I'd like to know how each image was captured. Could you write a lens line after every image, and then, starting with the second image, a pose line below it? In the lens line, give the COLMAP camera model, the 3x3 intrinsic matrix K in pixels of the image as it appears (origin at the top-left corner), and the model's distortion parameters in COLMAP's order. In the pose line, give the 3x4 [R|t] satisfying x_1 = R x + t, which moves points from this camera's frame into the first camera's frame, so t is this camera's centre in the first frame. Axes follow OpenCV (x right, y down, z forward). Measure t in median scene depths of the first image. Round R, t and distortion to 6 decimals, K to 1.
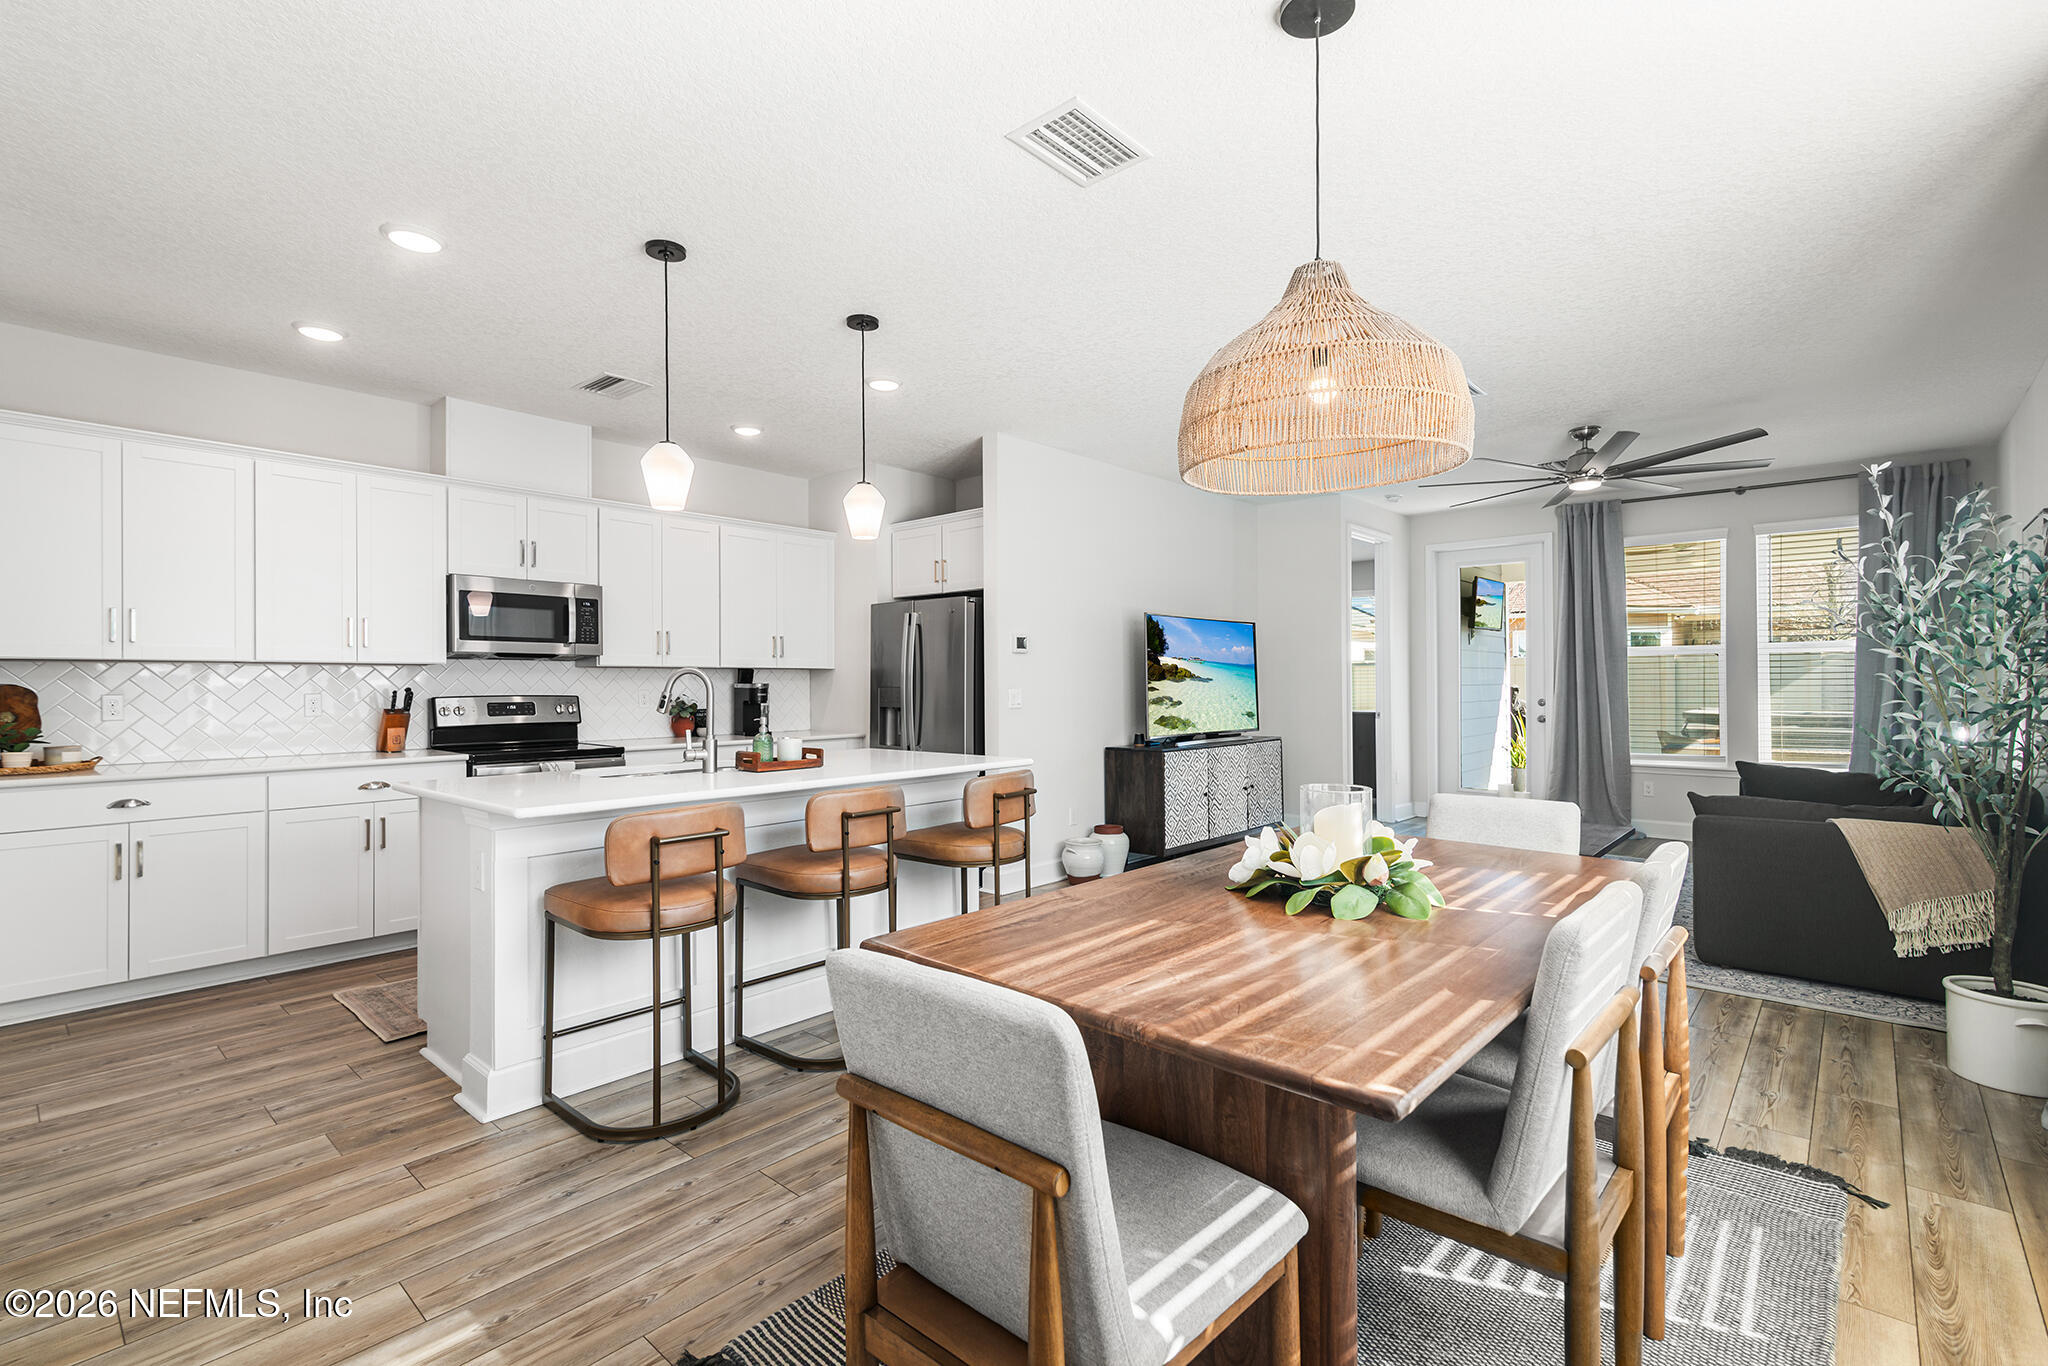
lens RADIAL K [[932.4, 0, 1012.3], [0, 932.4, 684.4], [0, 0, 1]] dist [0.002259, 0.000511]
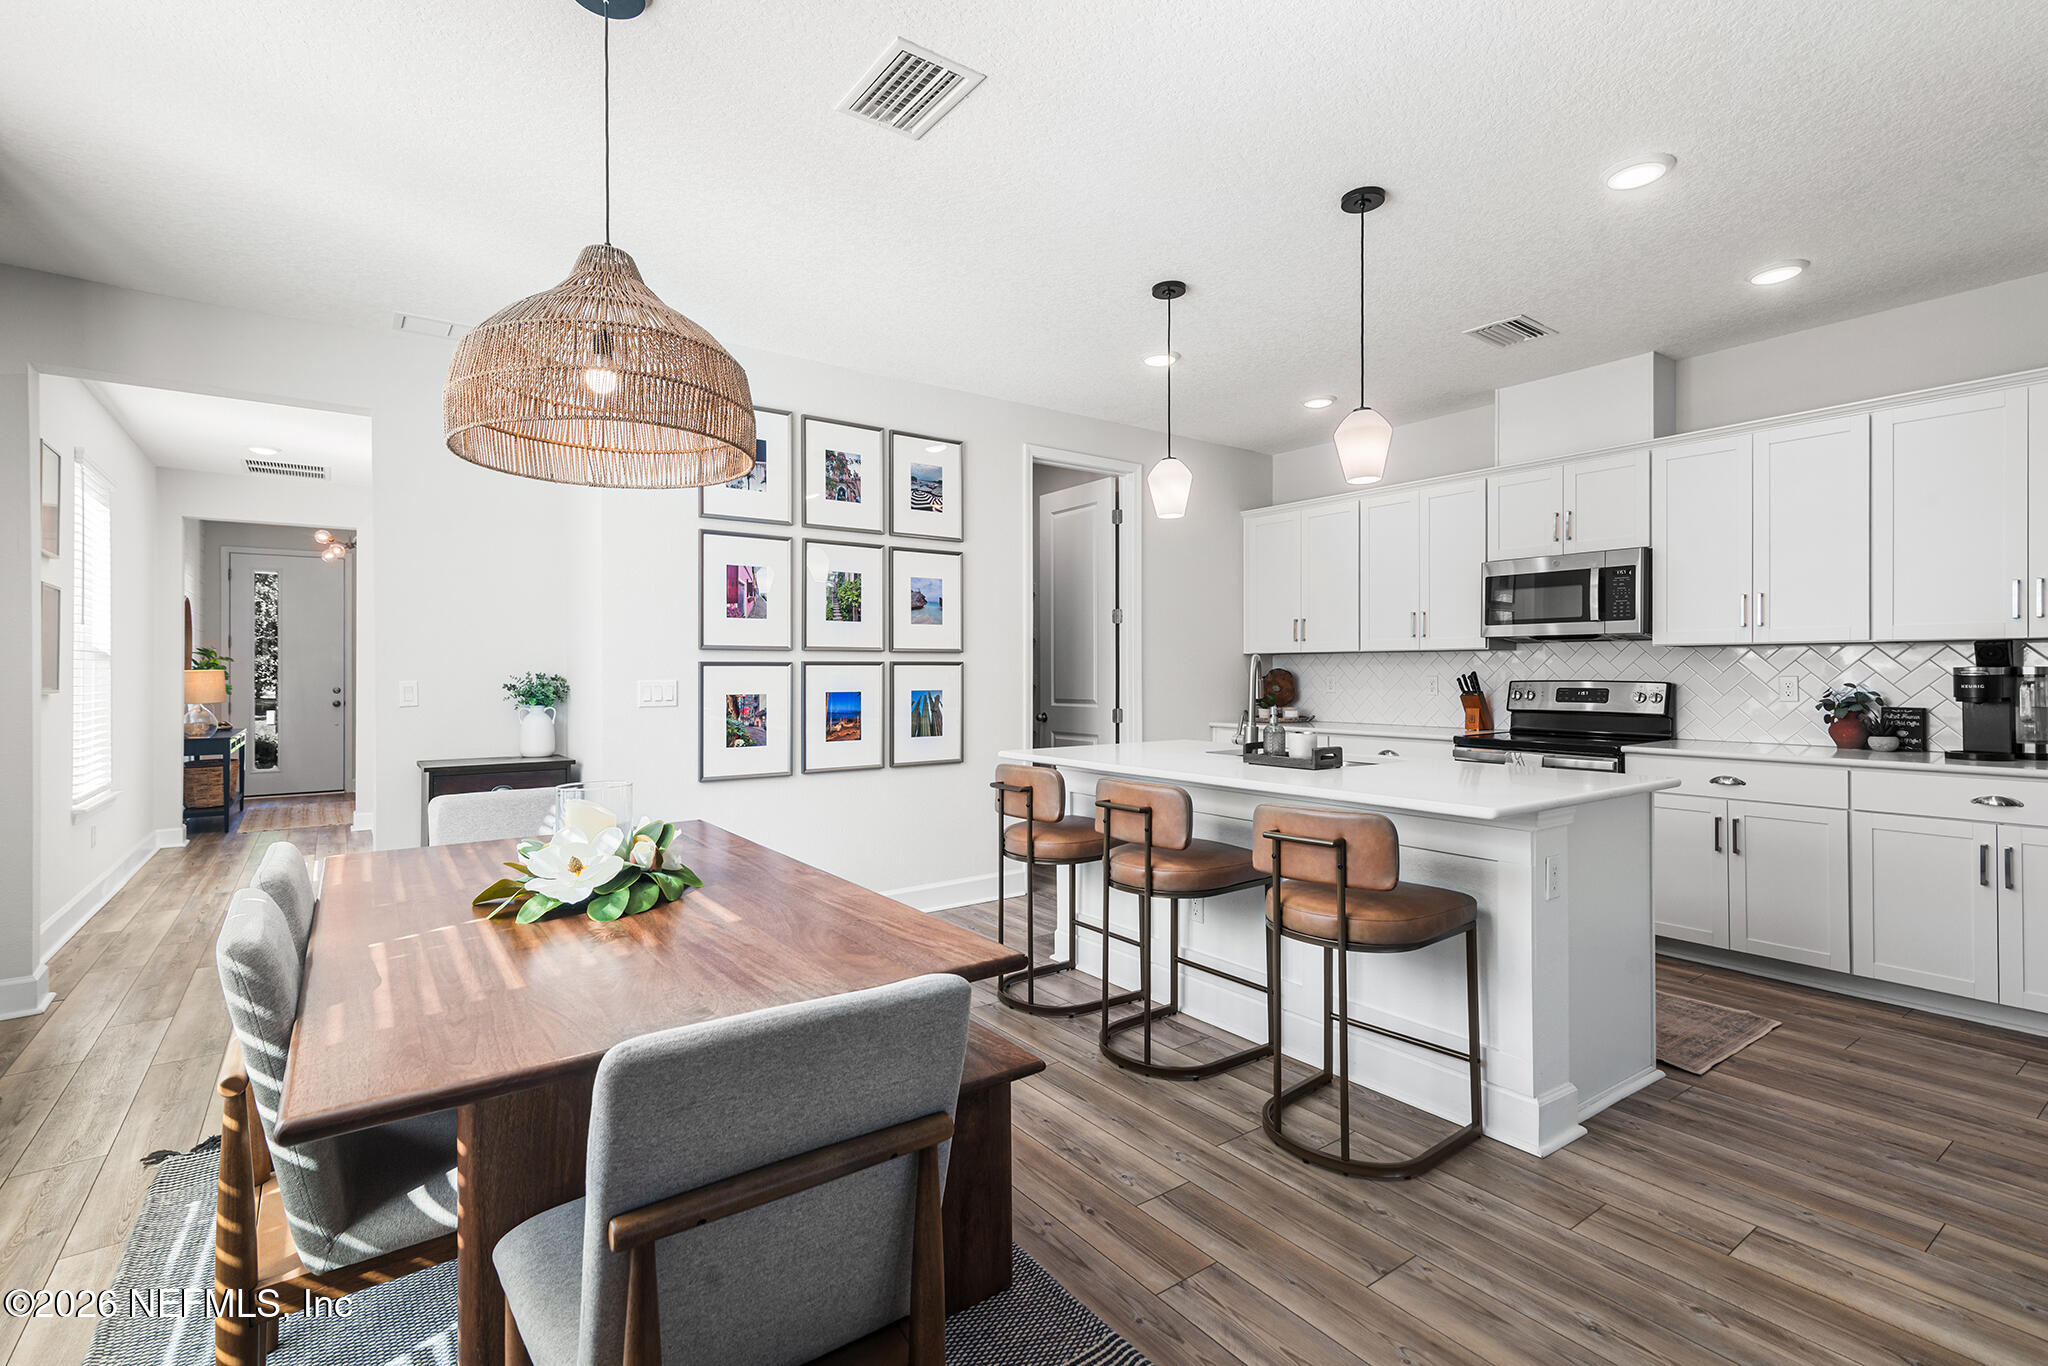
lens RADIAL K [[932.4, 0, 1020.5], [0, 932.4, 669.4], [0, 0, 1]] dist [0.002259, 0.000511]
pose [[-0.194996, 0.006411, -0.980783, 0.473232], [-0.000110, 0.999978, 0.006559, -0.005334], [0.980804, 0.001386, -0.194992, 0.635503]]
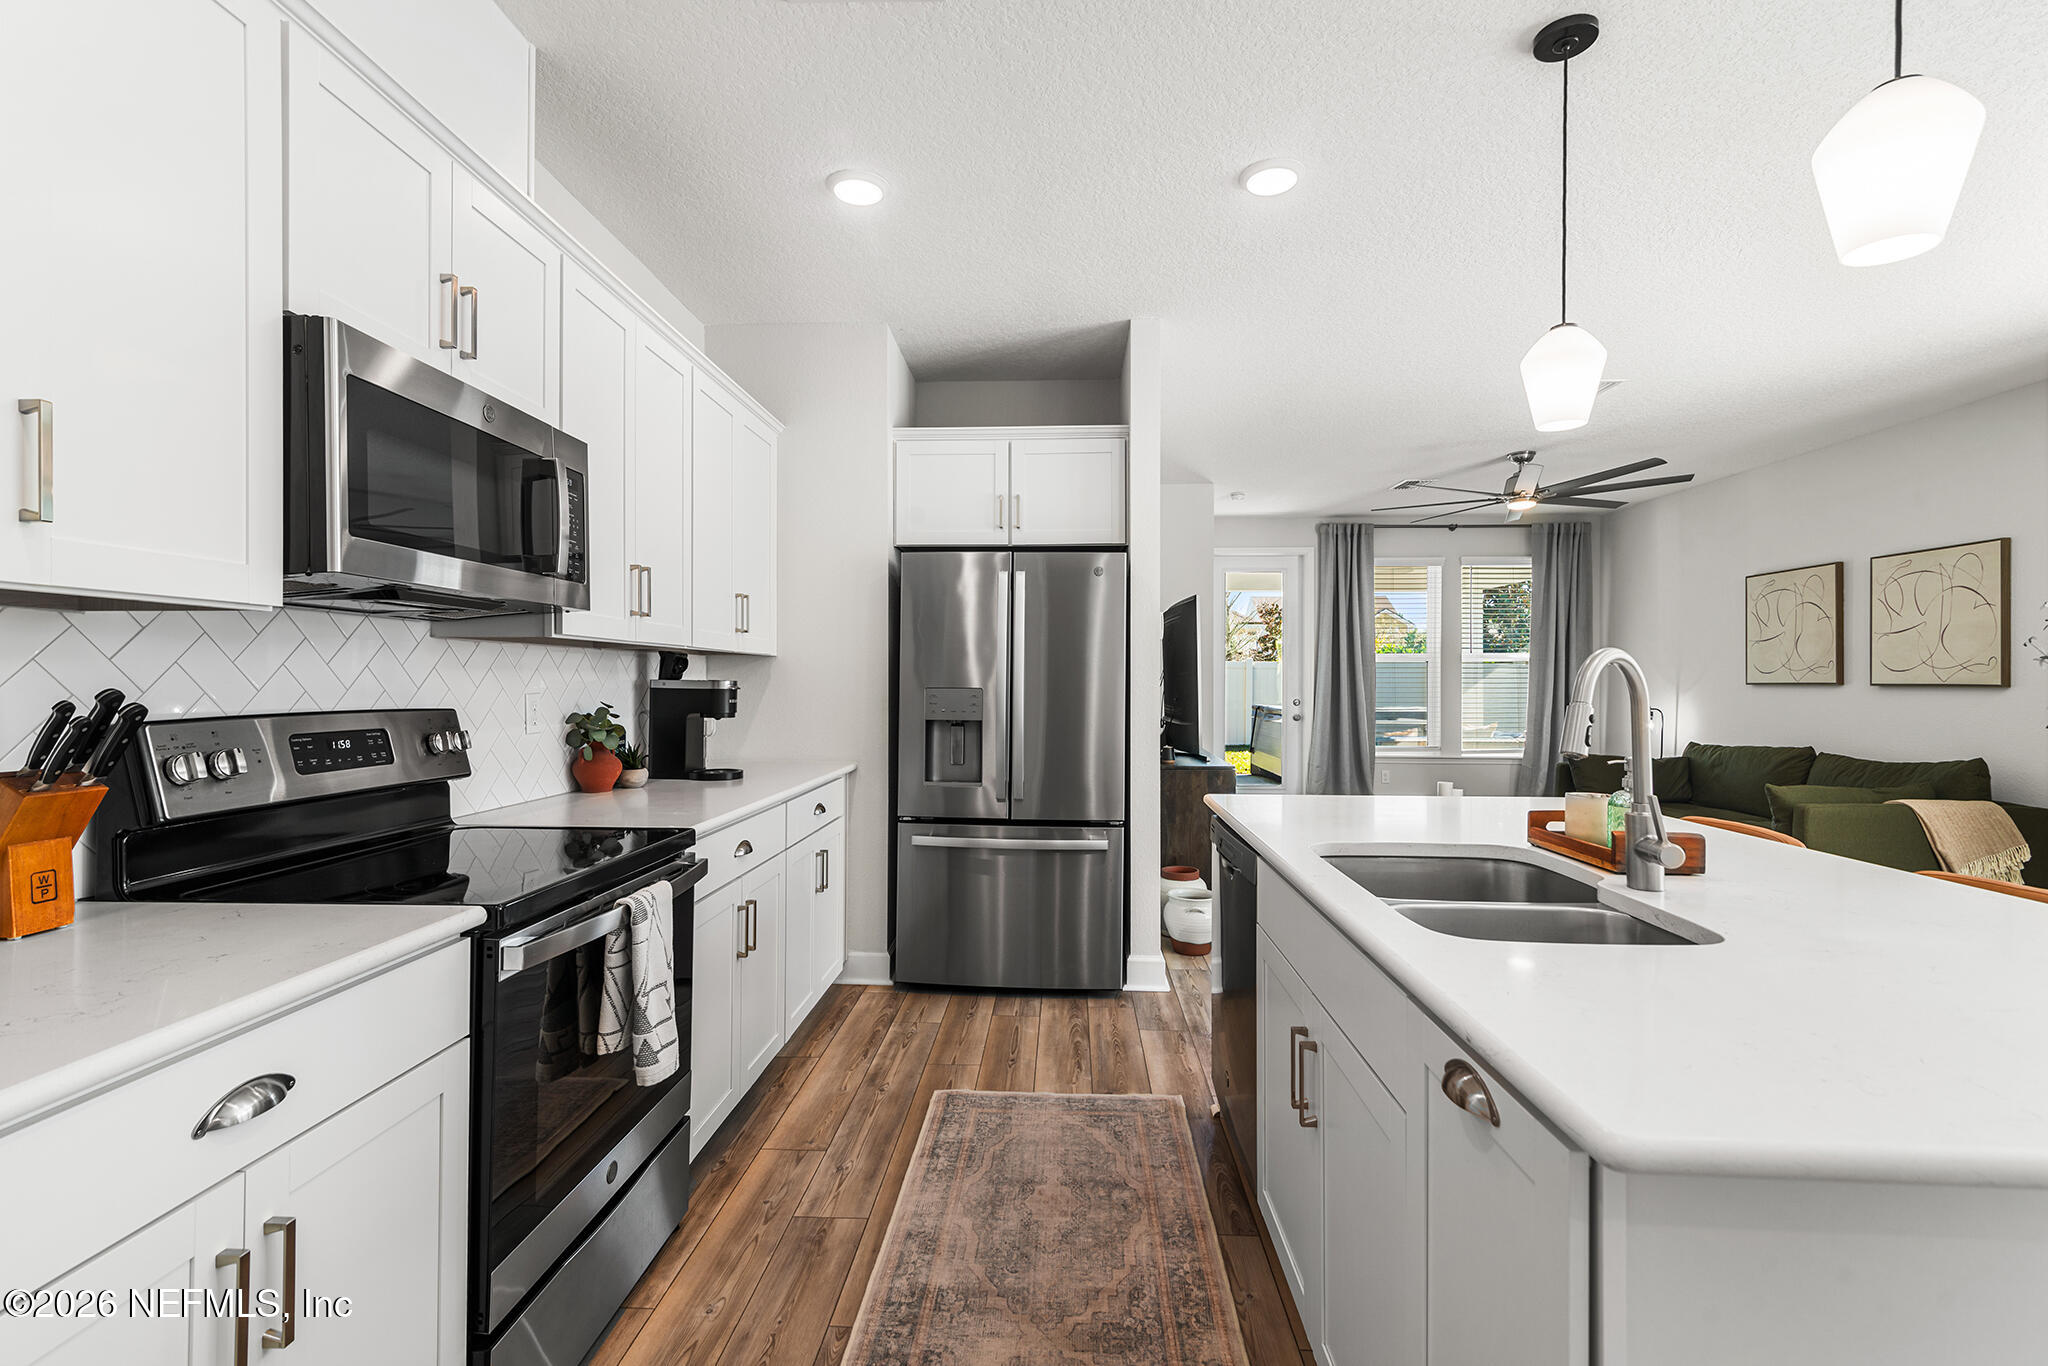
lens RADIAL K [[932.4, 0, 1029.1], [0, 932.4, 678.2], [0, 0, 1]] dist [0.002259, 0.000511]
pose [[0.764538, 0.009907, 0.644502, -0.564725], [-0.009176, 0.999948, -0.004486, -0.001557], [-0.644513, -0.002484, 0.764590, 0.564390]]
